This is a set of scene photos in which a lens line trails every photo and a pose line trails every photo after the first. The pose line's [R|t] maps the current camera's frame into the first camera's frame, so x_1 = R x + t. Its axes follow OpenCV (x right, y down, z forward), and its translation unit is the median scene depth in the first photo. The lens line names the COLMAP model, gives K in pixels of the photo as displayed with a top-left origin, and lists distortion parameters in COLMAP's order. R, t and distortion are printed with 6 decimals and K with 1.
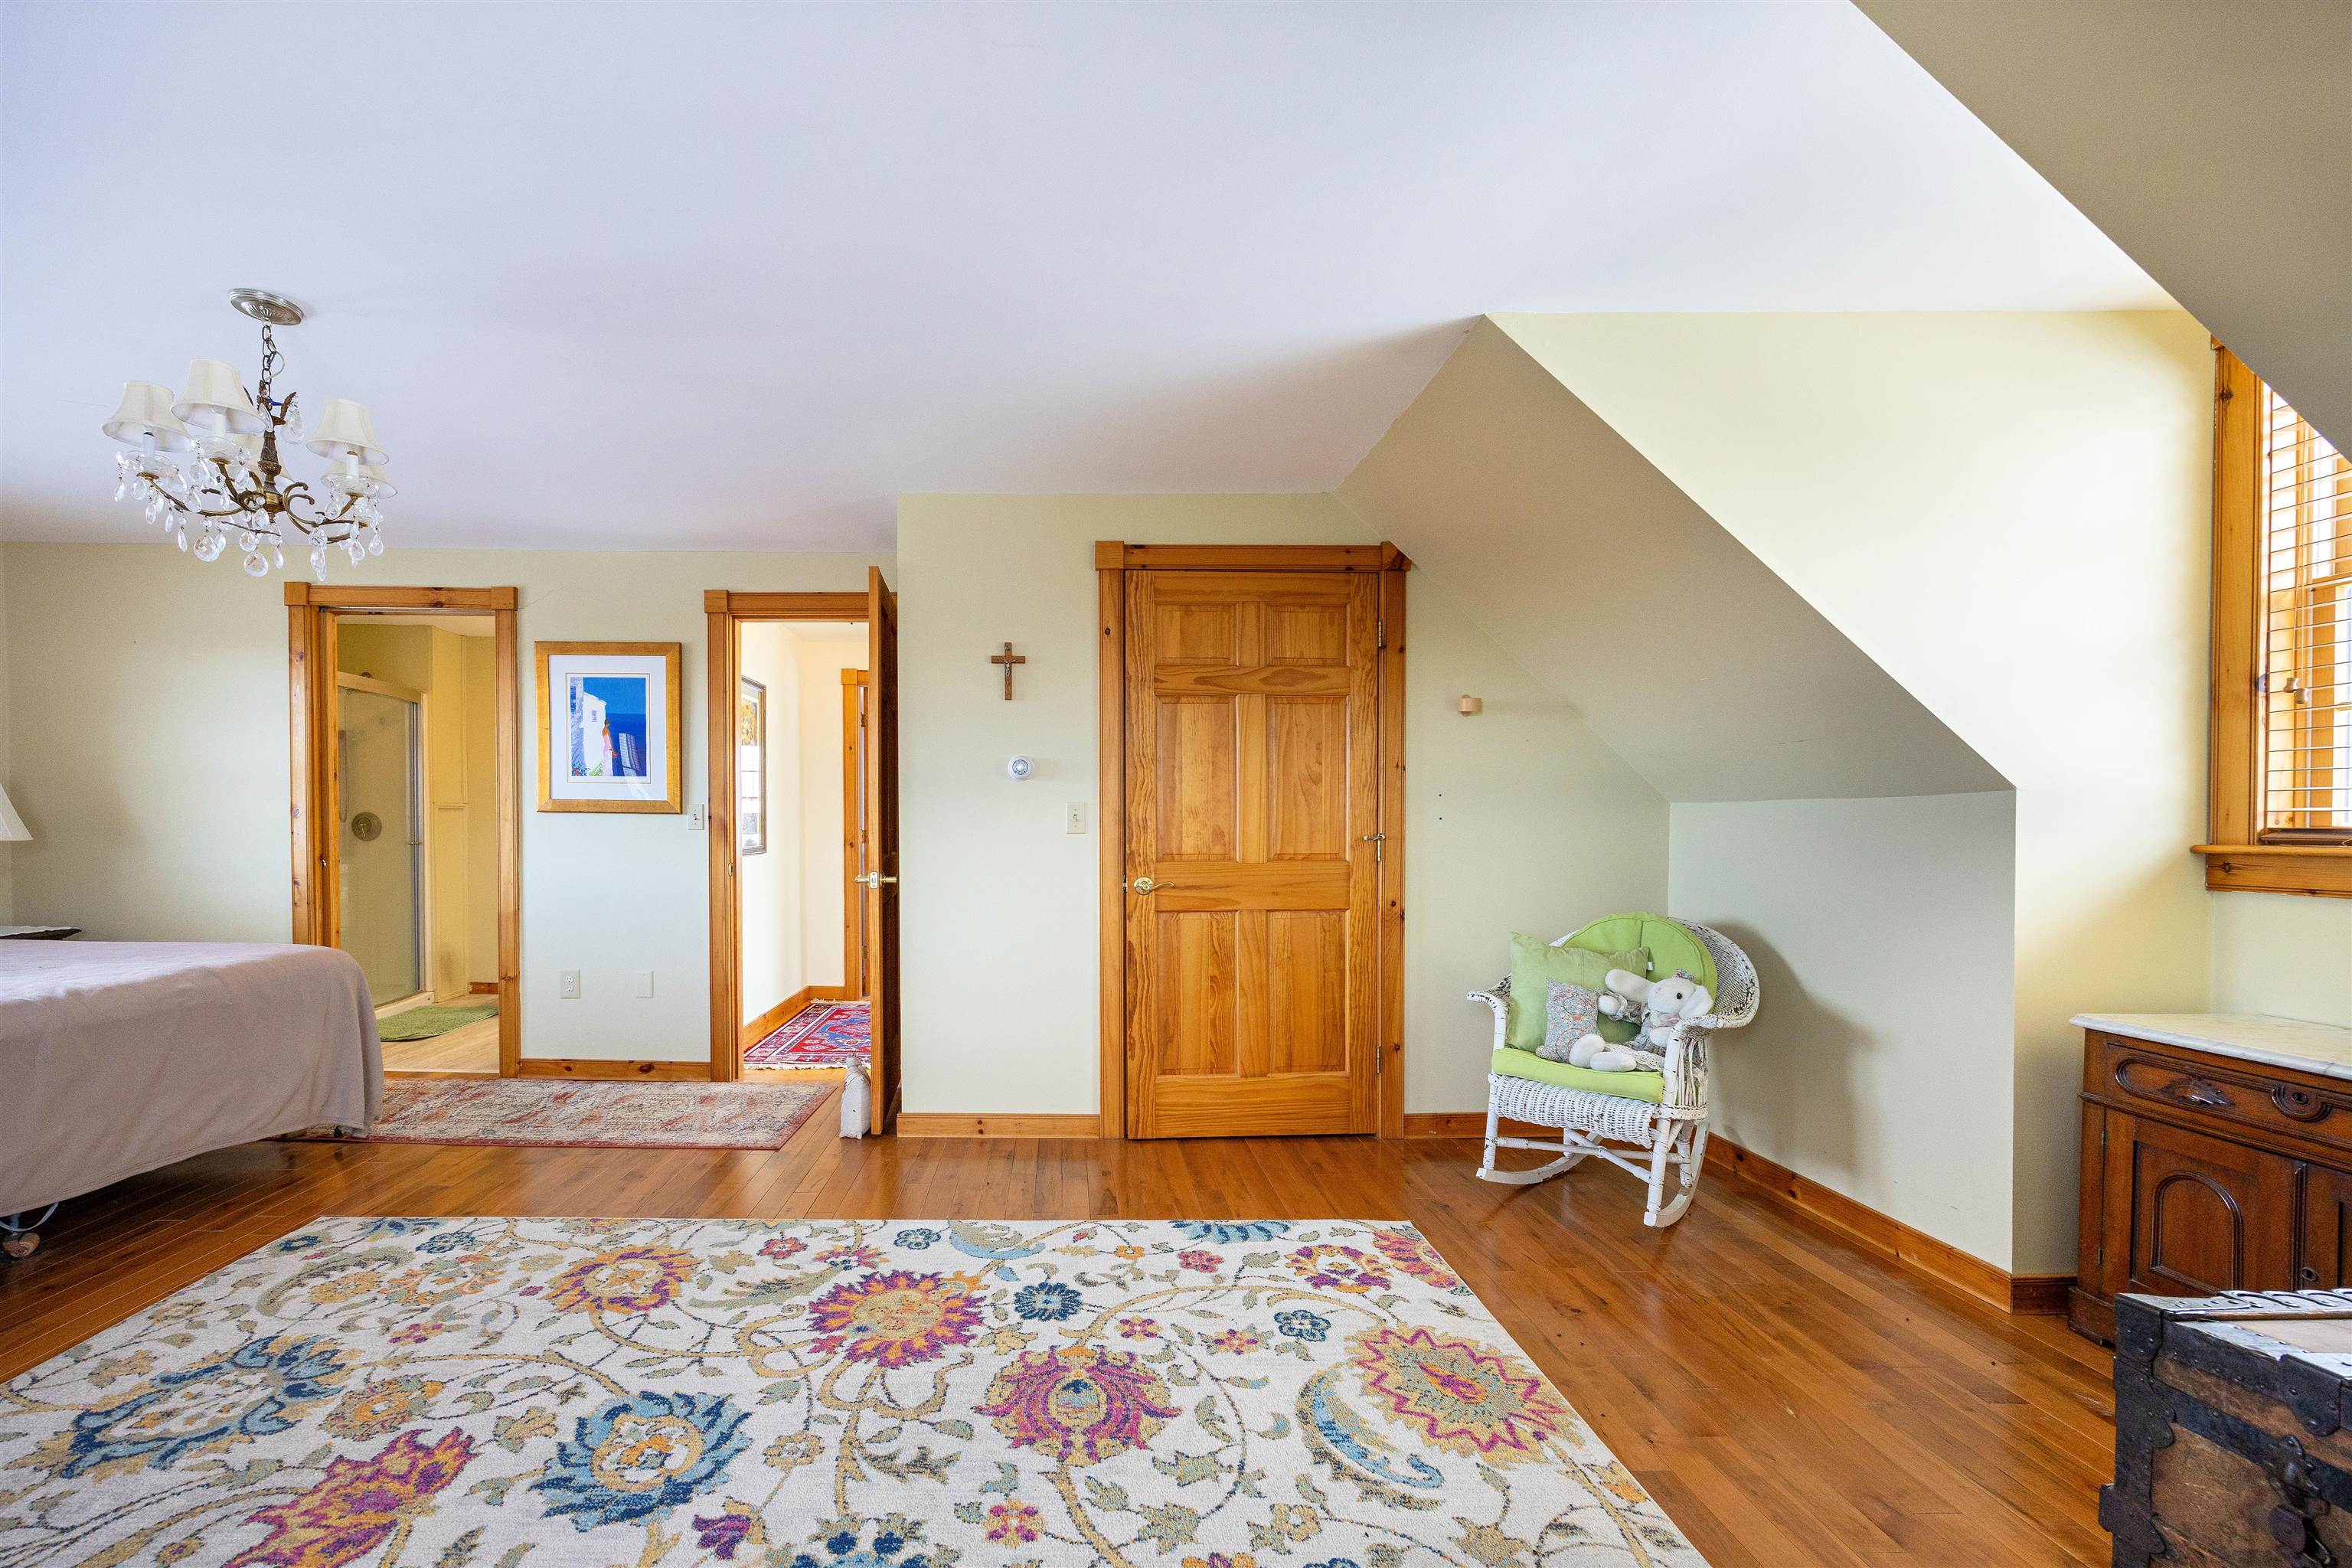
lens RADIAL K [[960.2, 0, 1085.6], [0, 960.2, 842.7], [0, 0, 1]] dist [-0.004069, 0.000063]
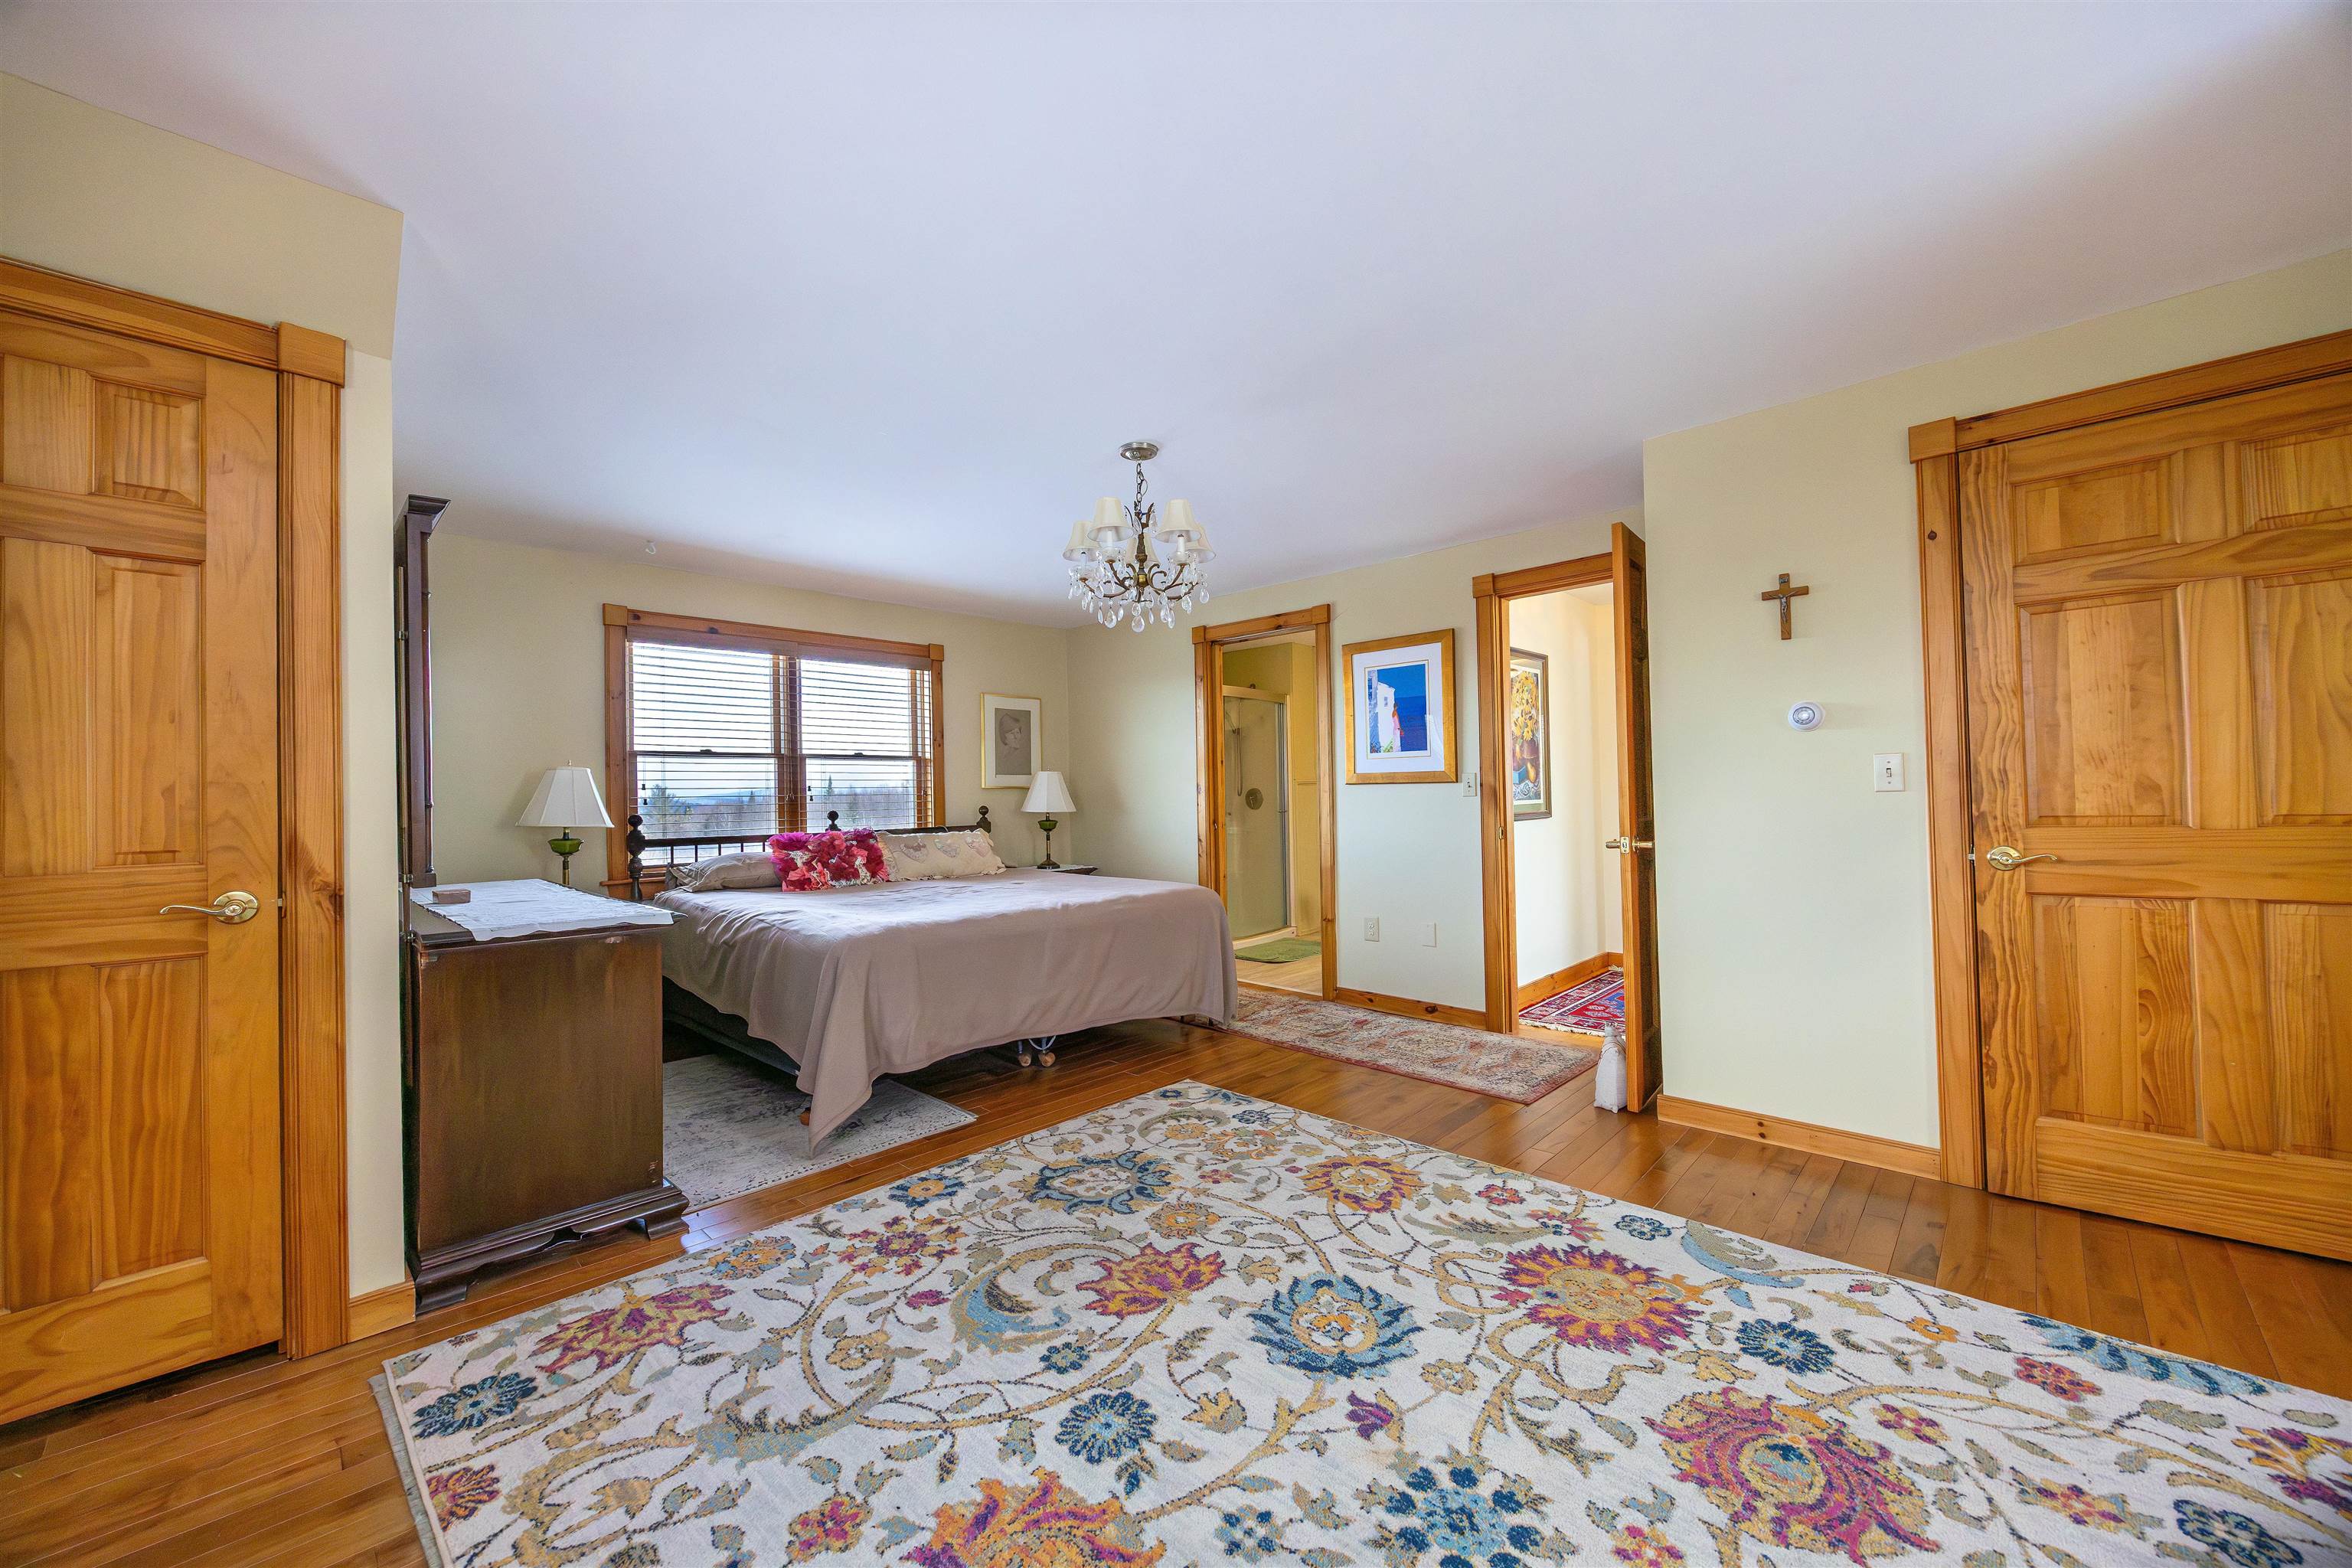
lens RADIAL K [[911.5, 0, 1160.7], [0, 911.5, 780.6], [0, 0, 1]] dist [-0.002030, -0.000418]
pose [[0.703319, -0.032620, -0.710125, 0.154761], [0.010842, 0.999323, -0.035167, 0.002311], [0.710791, 0.017034, 0.703197, 0.034763]]
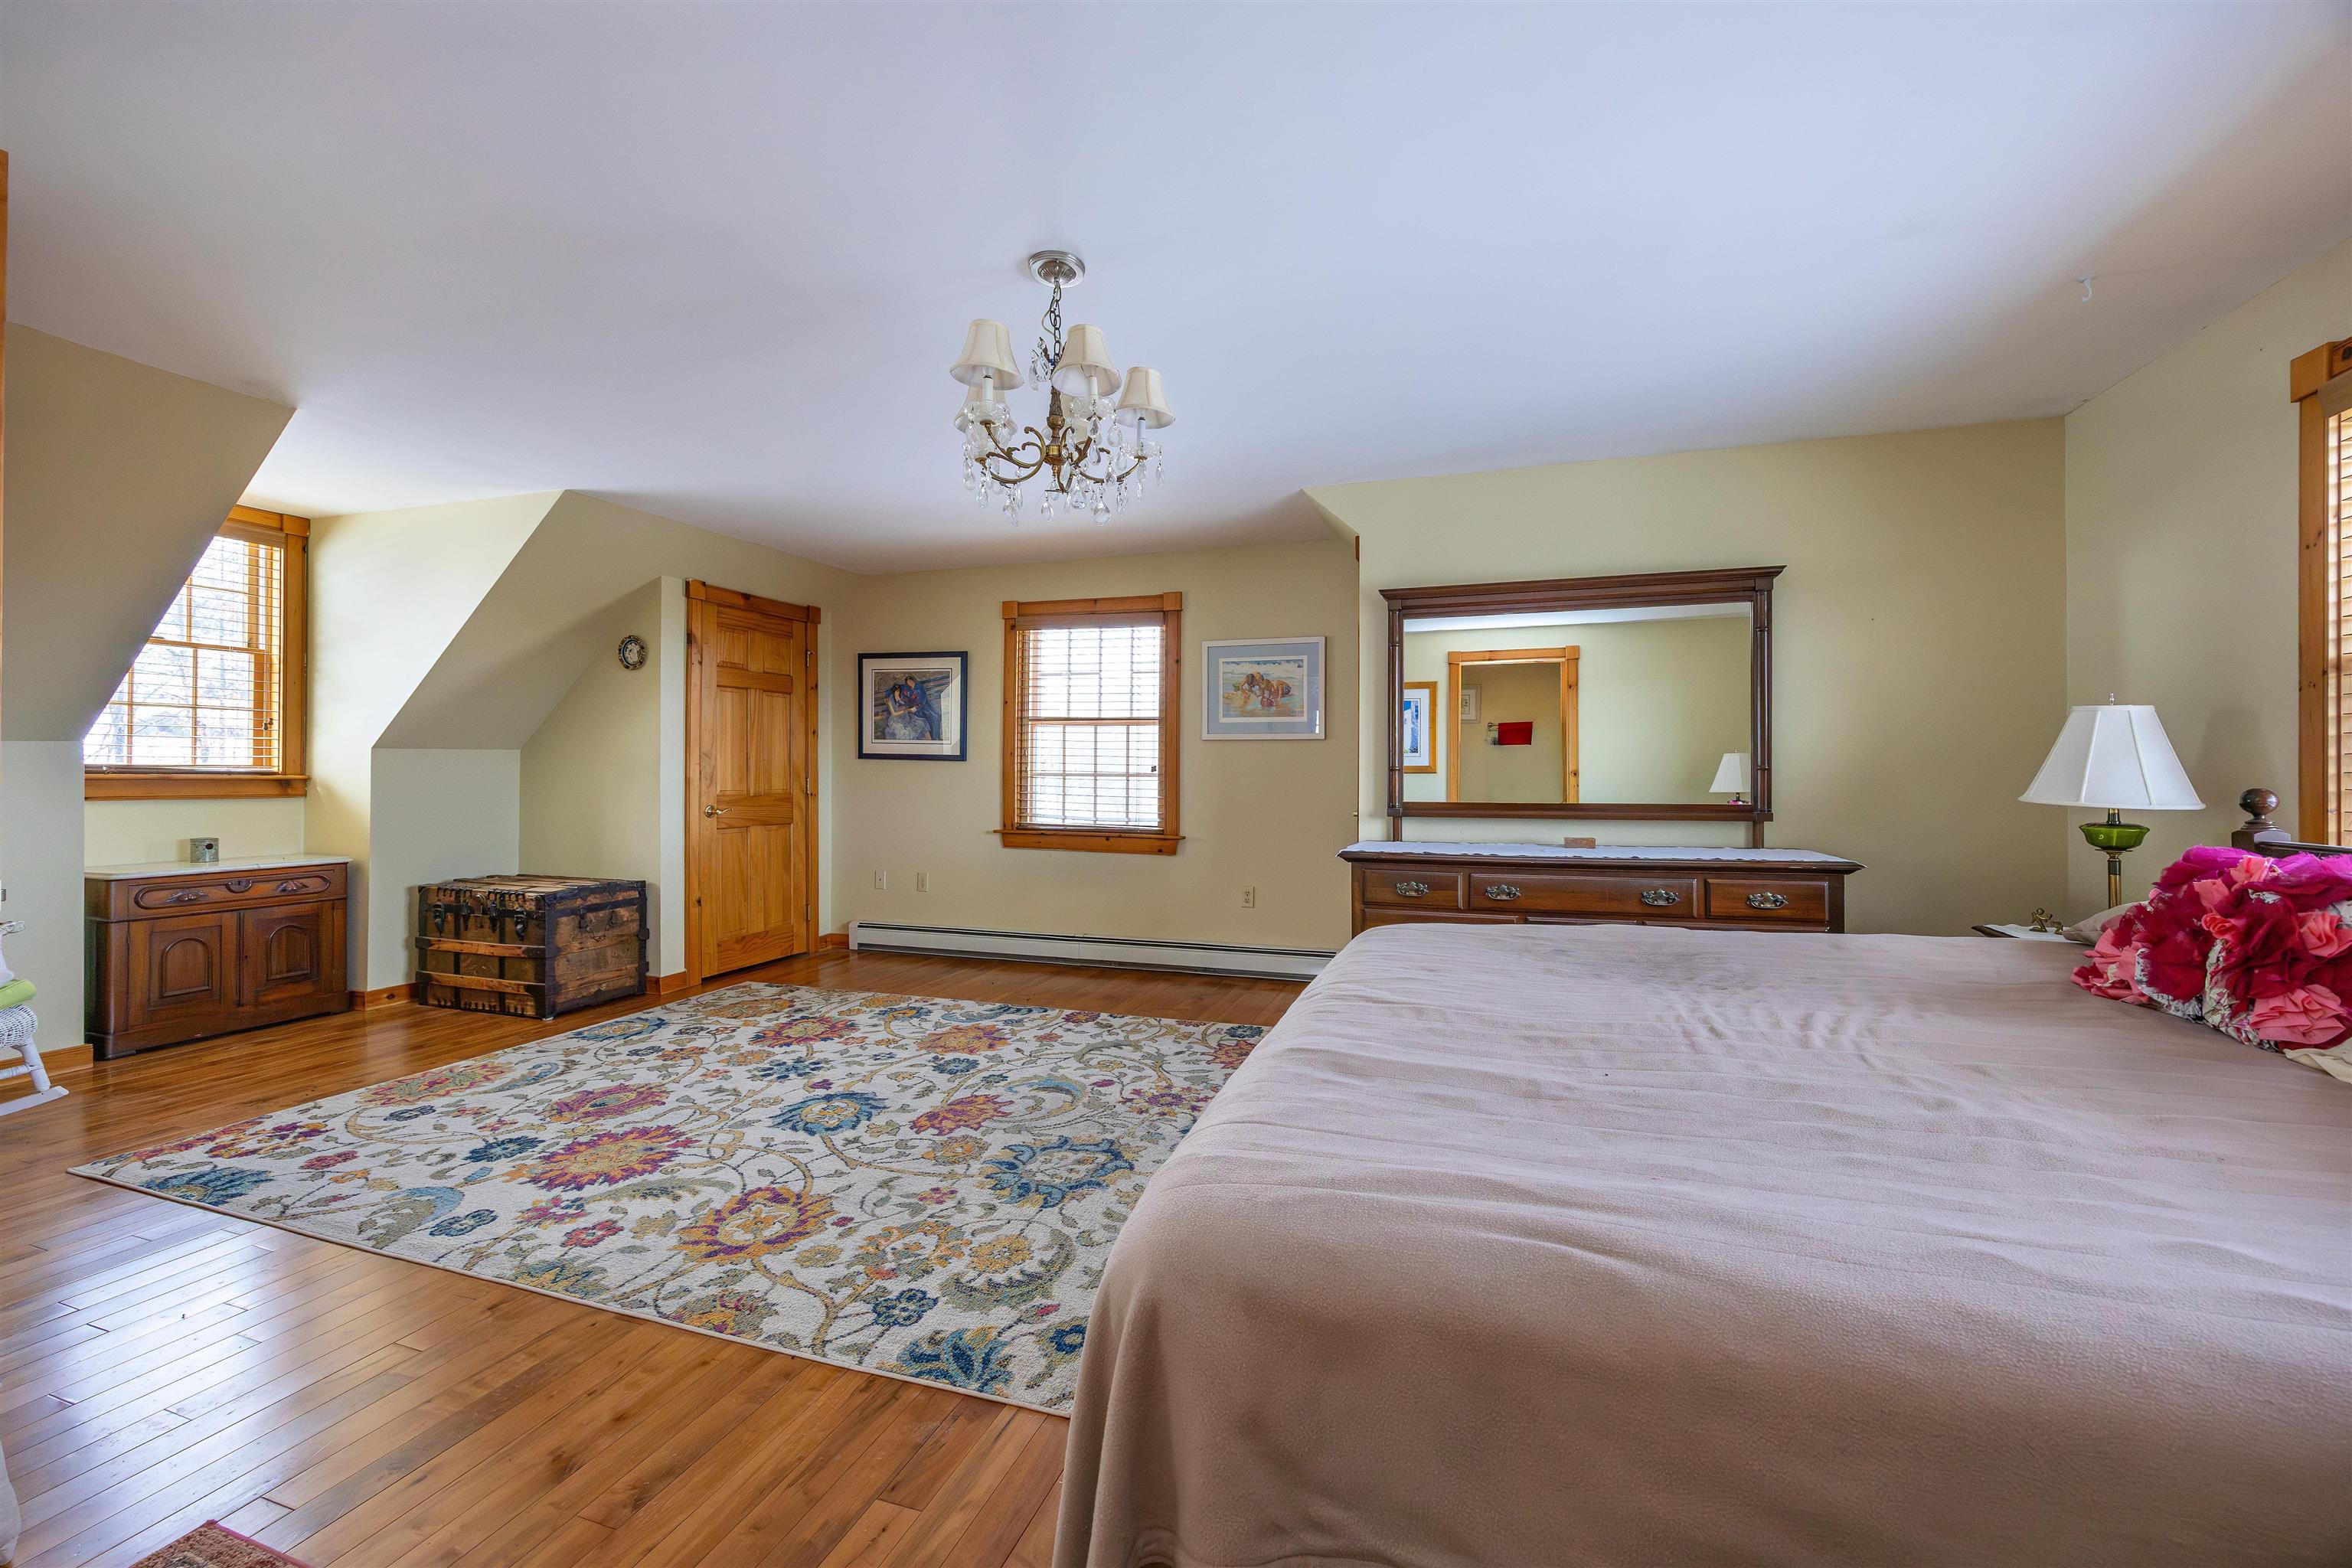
lens RADIAL K [[911.5, 0, 1222.1], [0, 911.5, 770.0], [0, 0, 1]] dist [-0.002030, -0.000418]
pose [[-0.952203, -0.006763, 0.305391, -1.243839], [-0.002207, 0.999881, 0.015261, -0.034002], [-0.305458, 0.013858, -0.952105, 1.773044]]
